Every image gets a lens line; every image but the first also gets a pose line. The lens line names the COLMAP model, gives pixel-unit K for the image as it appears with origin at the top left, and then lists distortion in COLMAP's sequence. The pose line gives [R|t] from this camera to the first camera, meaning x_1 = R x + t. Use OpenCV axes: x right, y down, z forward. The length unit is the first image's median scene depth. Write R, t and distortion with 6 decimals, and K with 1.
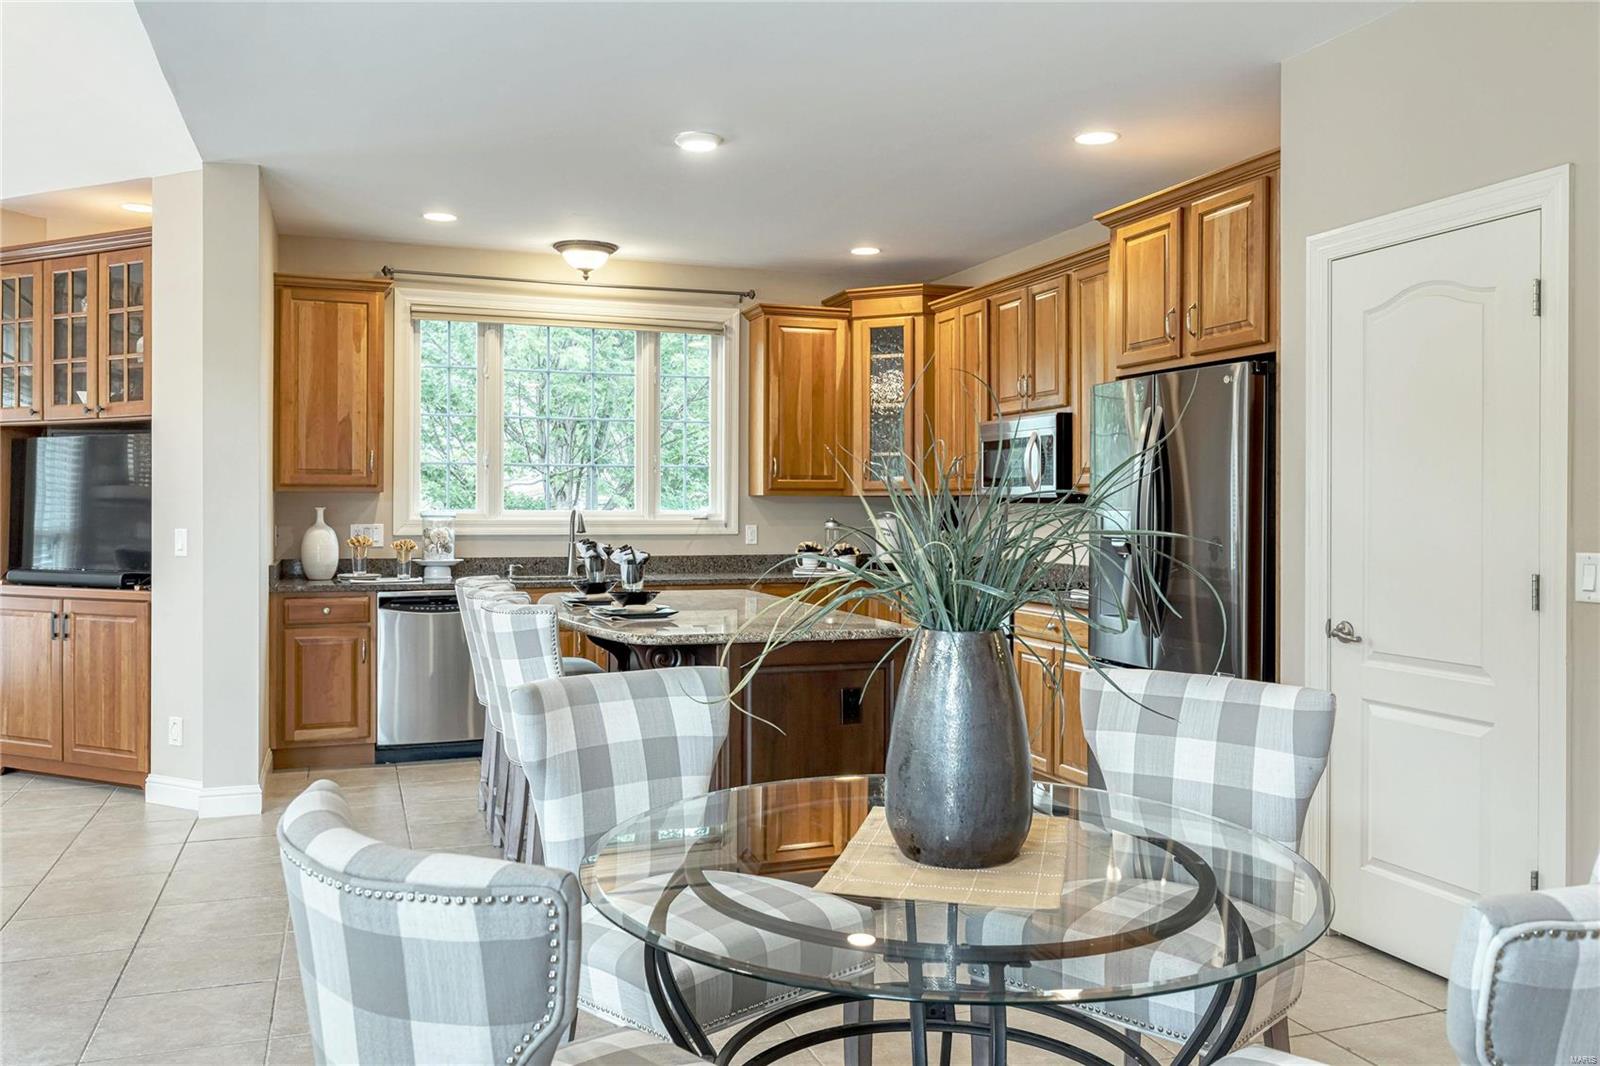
lens RADIAL K [[1247.2, 0, 795.2], [0, 1247.2, 505.3], [0, 0, 1]] dist [0.002821, 0.001233]
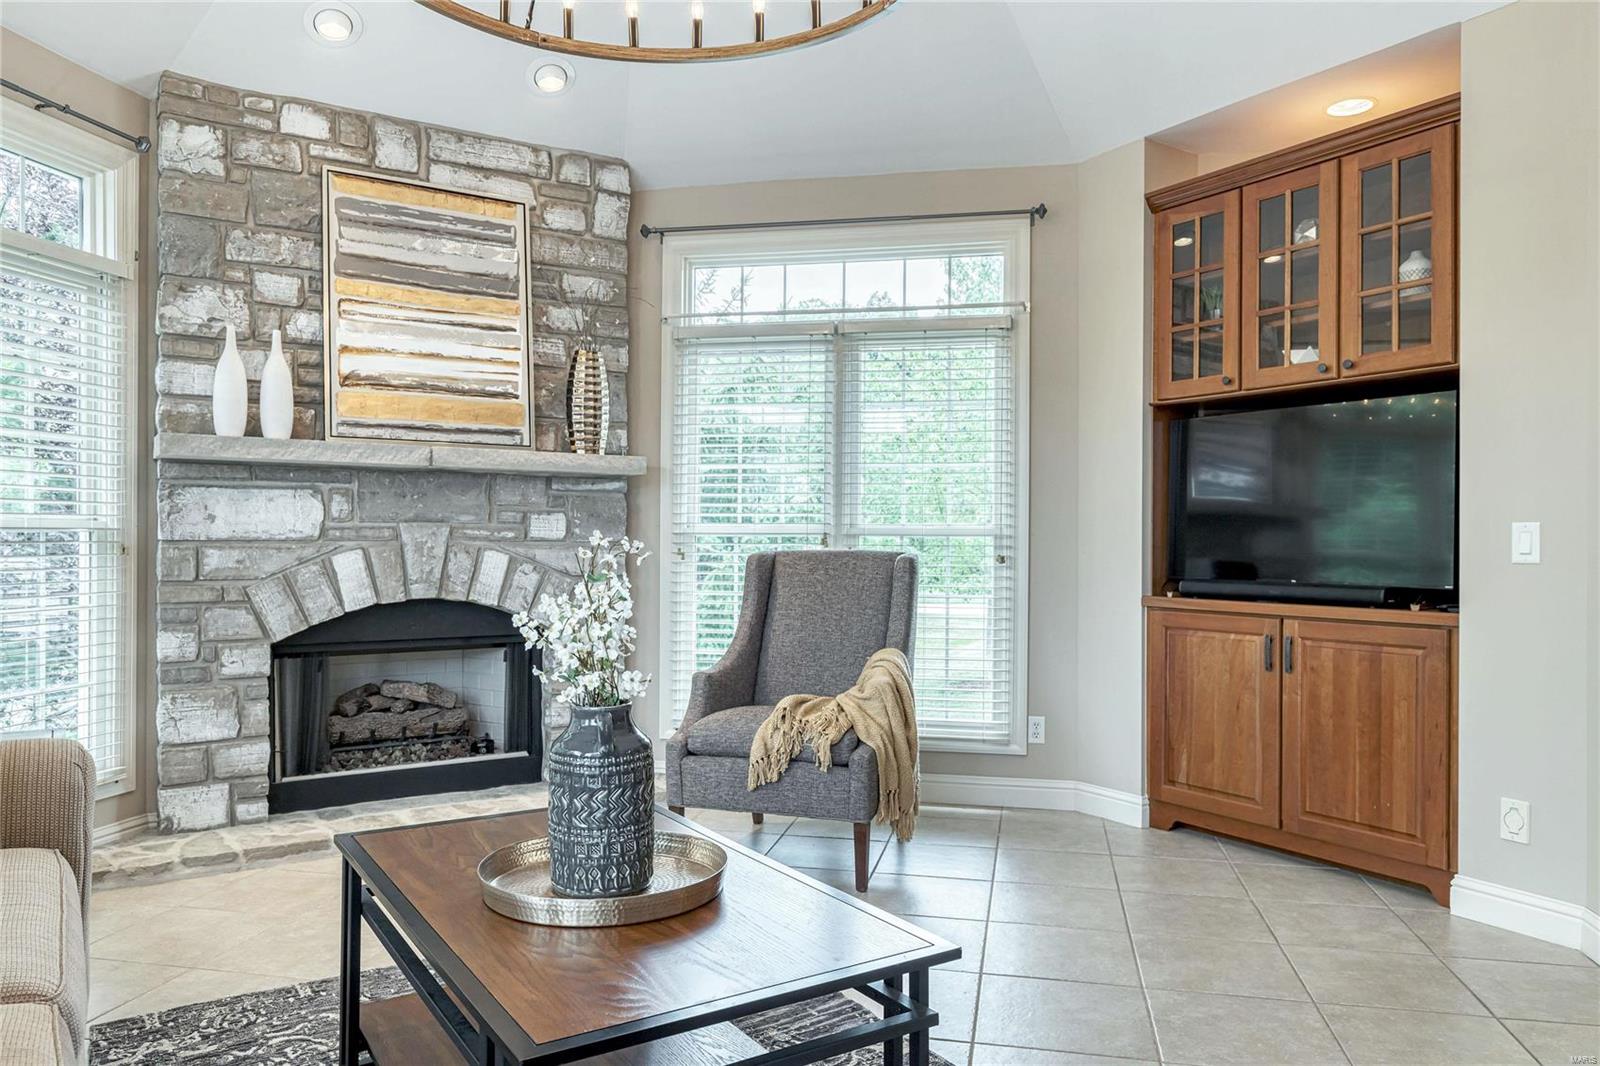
lens RADIAL K [[1110.5, 0, 803.4], [0, 1110.5, 542.7], [0, 0, 1]] dist [0.000049, -0.000585]
pose [[0.853517, 0.002140, -0.521061, -0.419120], [-0.000179, 0.999993, 0.003814, 0.022687], [0.521065, -0.003162, 0.853511, 0.231362]]
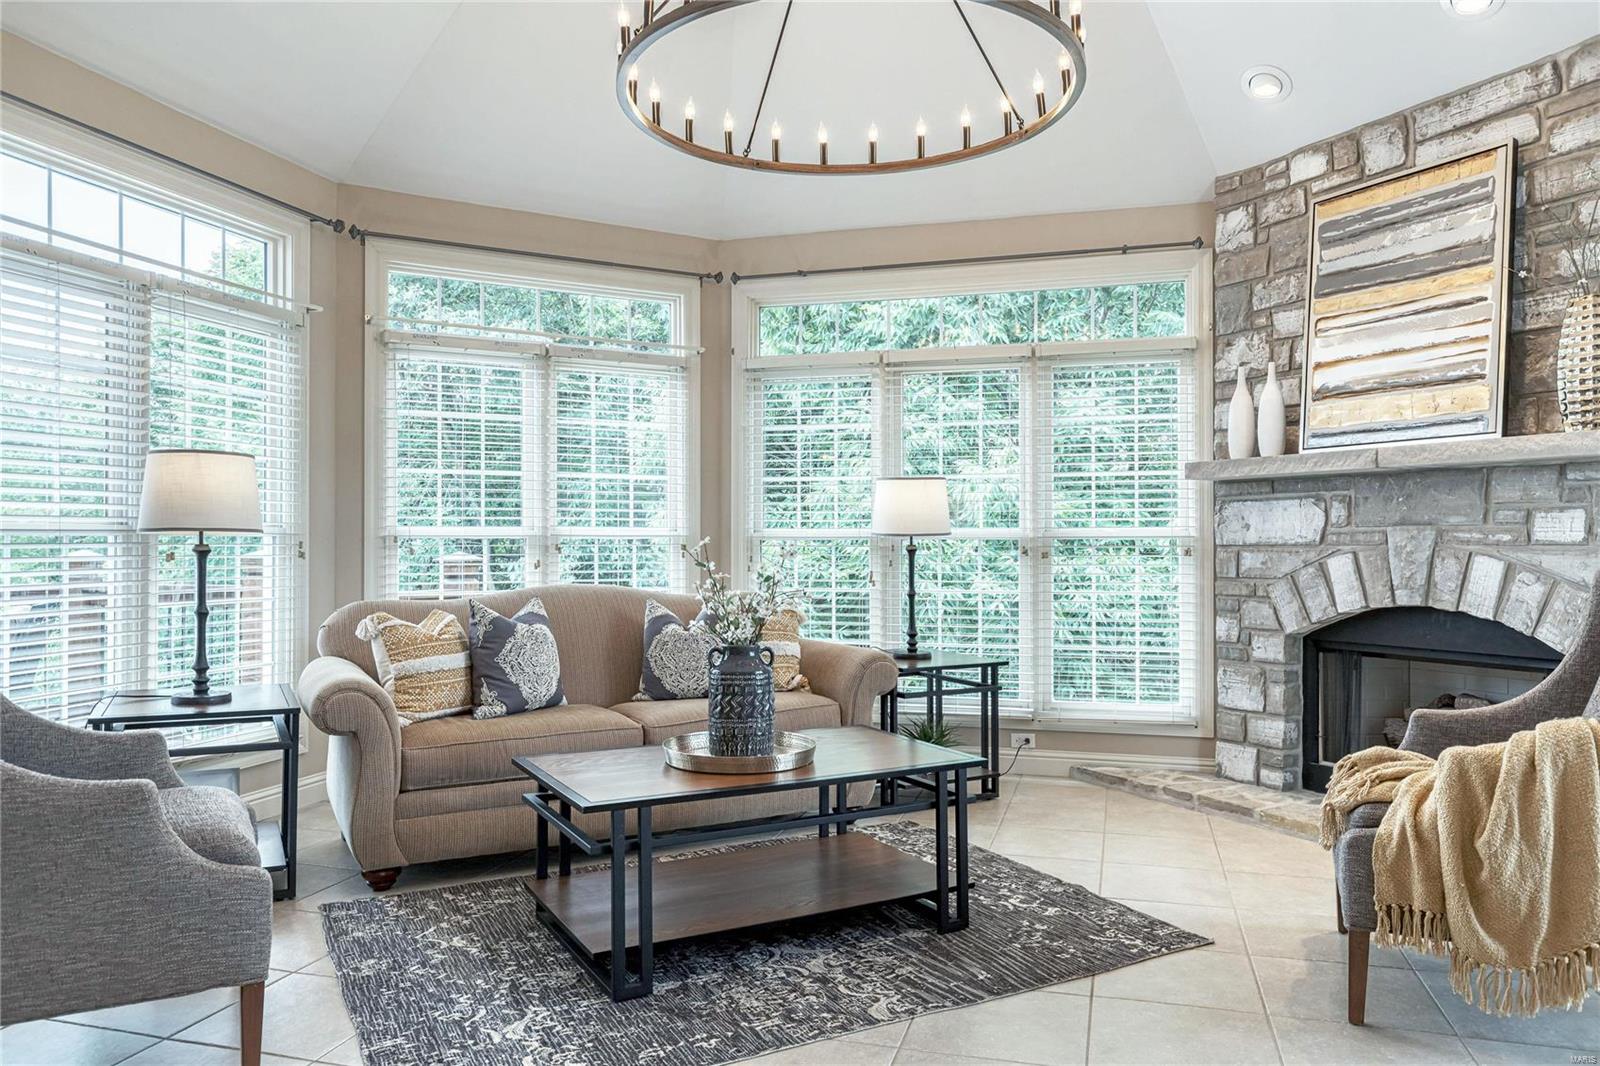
lens RADIAL K [[1101.8, 0, 803.9], [0, 1101.8, 537.3], [0, 0, 1]] dist [-0.002450, -0.003088]
pose [[-0.584006, -0.007543, -0.811714, -0.243828], [0.001367, 0.999946, -0.010276, 0.025776], [0.811748, -0.007111, -0.583965, 0.778284]]
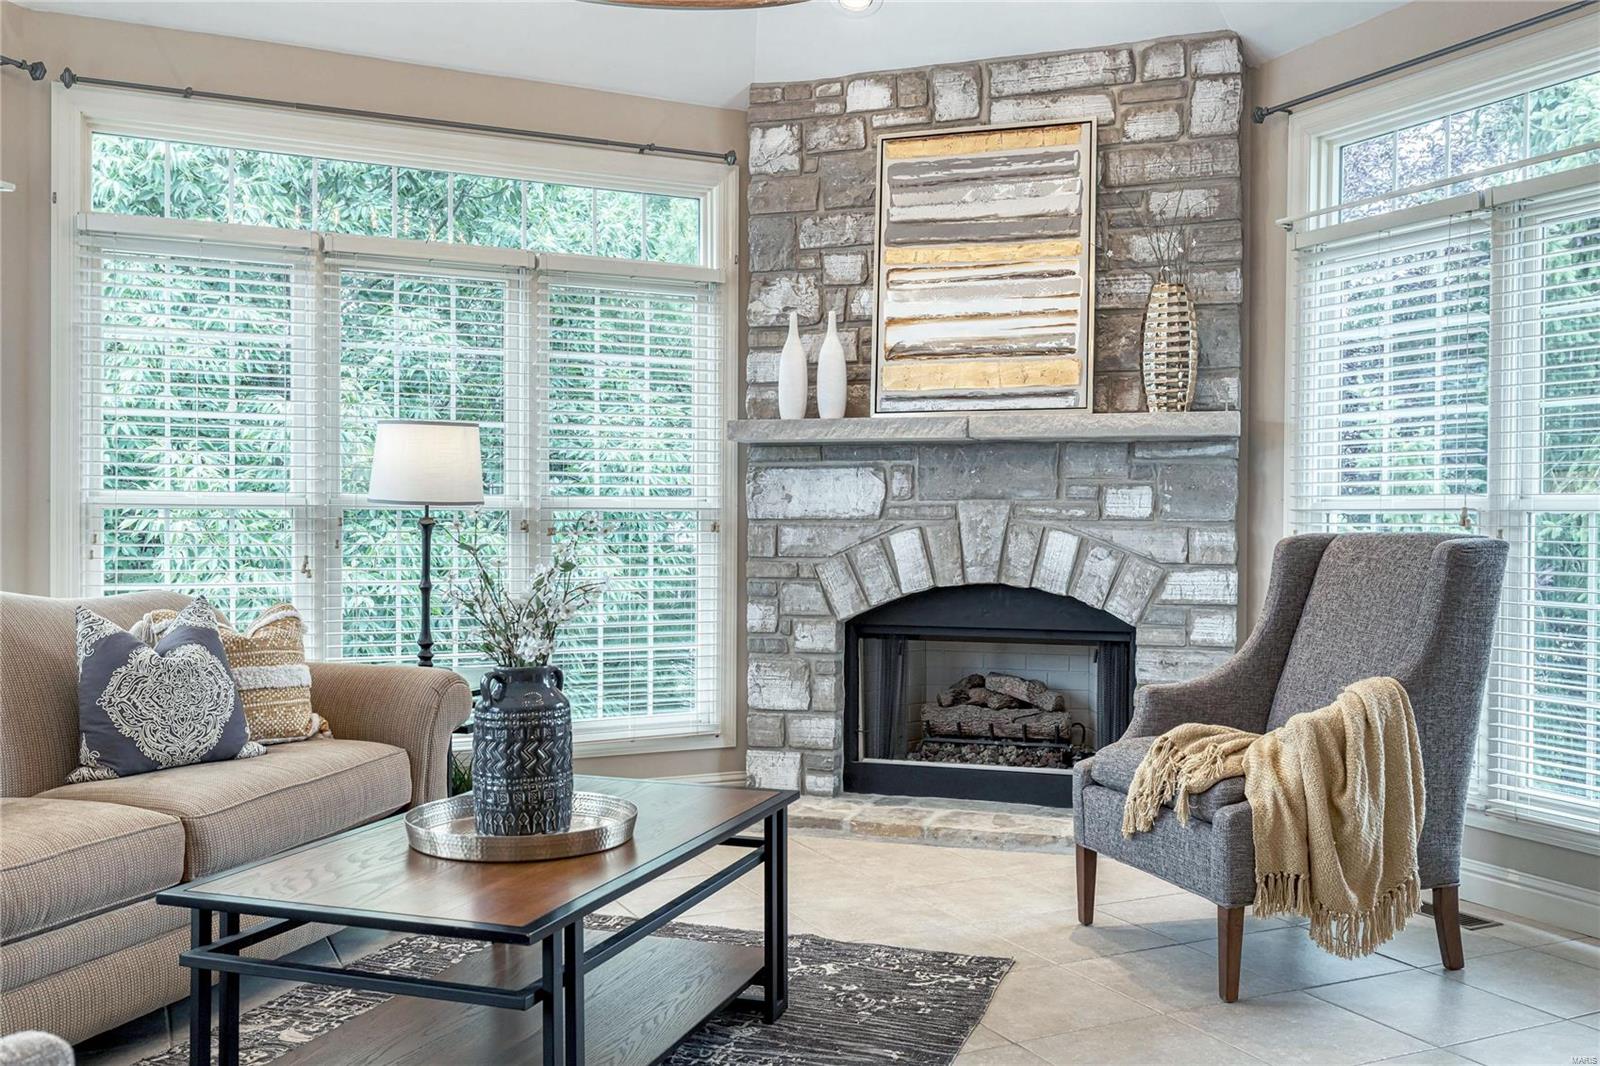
lens RADIAL K [[1430.6, 0, 804.5], [0, 1430.6, 527.6], [0, 0, 1]] dist [0.005609, -0.005311]
pose [[0.114445, 0.004063, -0.993421, -0.191515], [-0.000621, 0.999992, 0.004019, 0.025335], [0.993429, 0.000157, 0.114447, 0.500876]]
